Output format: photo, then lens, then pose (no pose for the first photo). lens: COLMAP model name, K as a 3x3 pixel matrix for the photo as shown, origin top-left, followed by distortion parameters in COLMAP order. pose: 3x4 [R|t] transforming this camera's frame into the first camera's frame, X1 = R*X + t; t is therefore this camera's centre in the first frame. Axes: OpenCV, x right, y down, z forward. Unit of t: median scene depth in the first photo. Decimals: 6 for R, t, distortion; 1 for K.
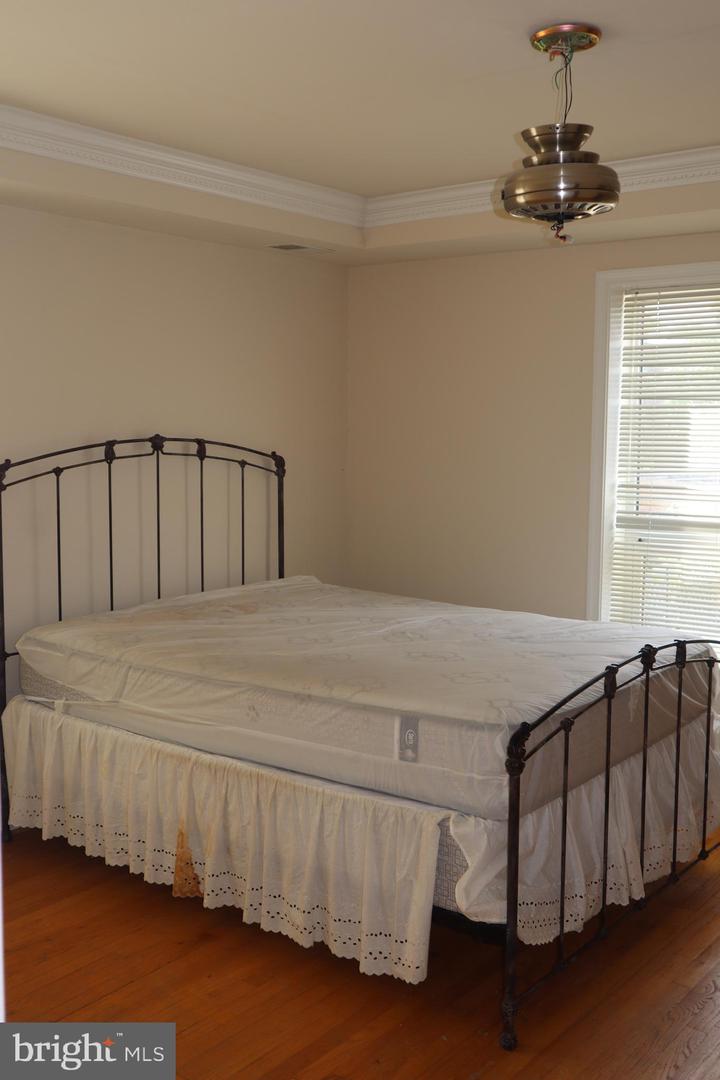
lens RADIAL K [[1184.2, 0, 358.9], [0, 1184.2, 534.3], [0, 0, 1]] dist [0.077006, 0.000000]
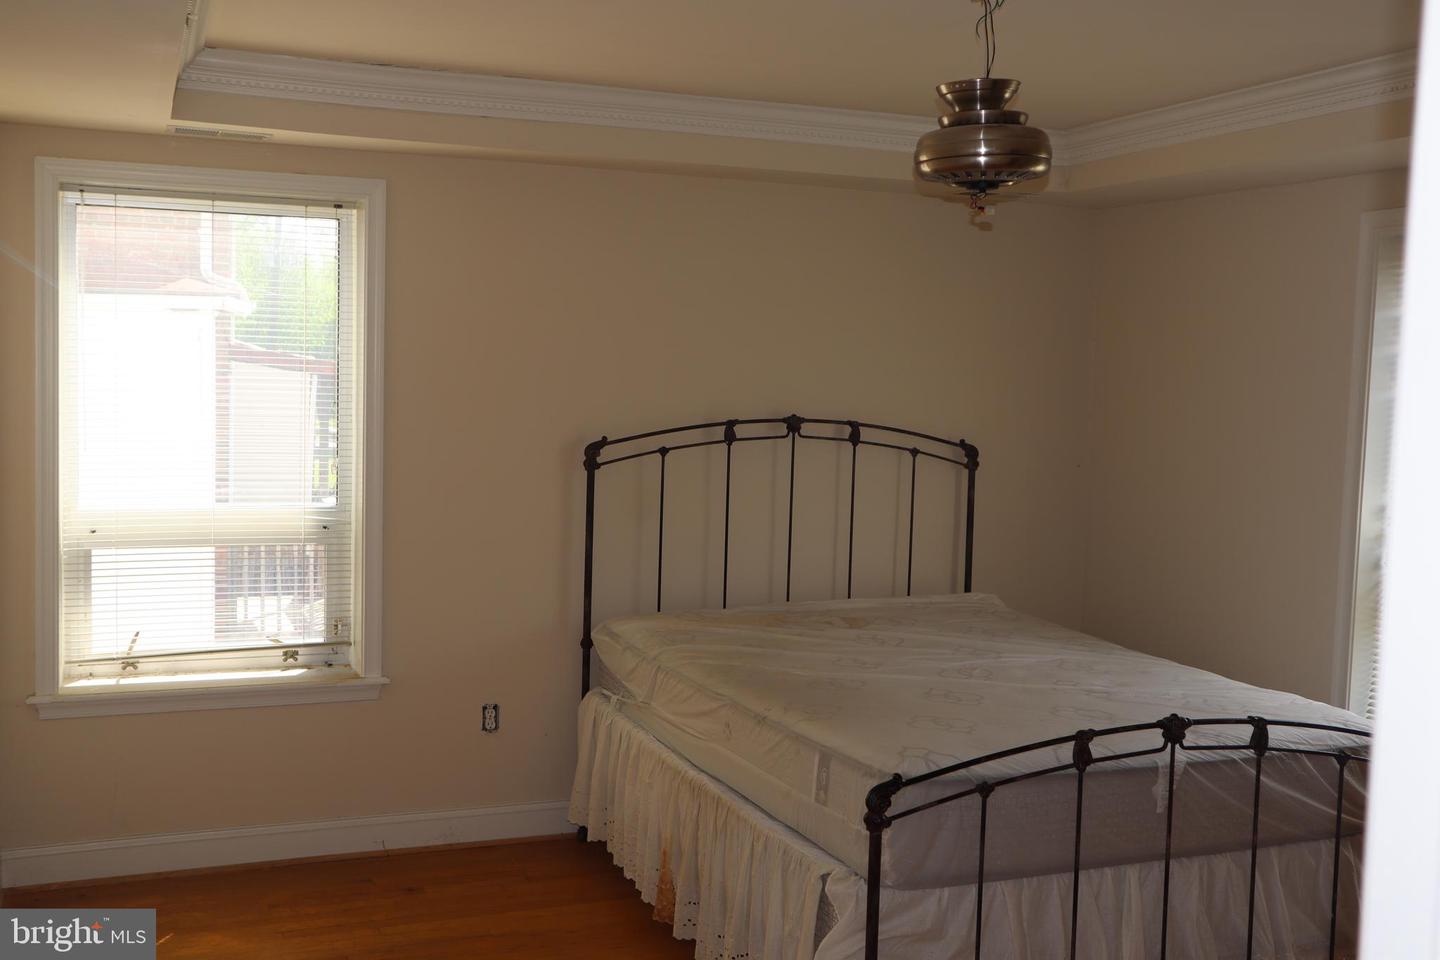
lens RADIAL K [[1578.9, 0, 723.5], [0, 1578.9, 486.9], [0, 0, 1]] dist [0.077006, 0.000000]
pose [[0.868939, 0.062369, -0.490974, 0.414782], [-0.074962, 0.997168, -0.005999, -0.022643], [0.489209, 0.042017, 0.871154, -0.047127]]
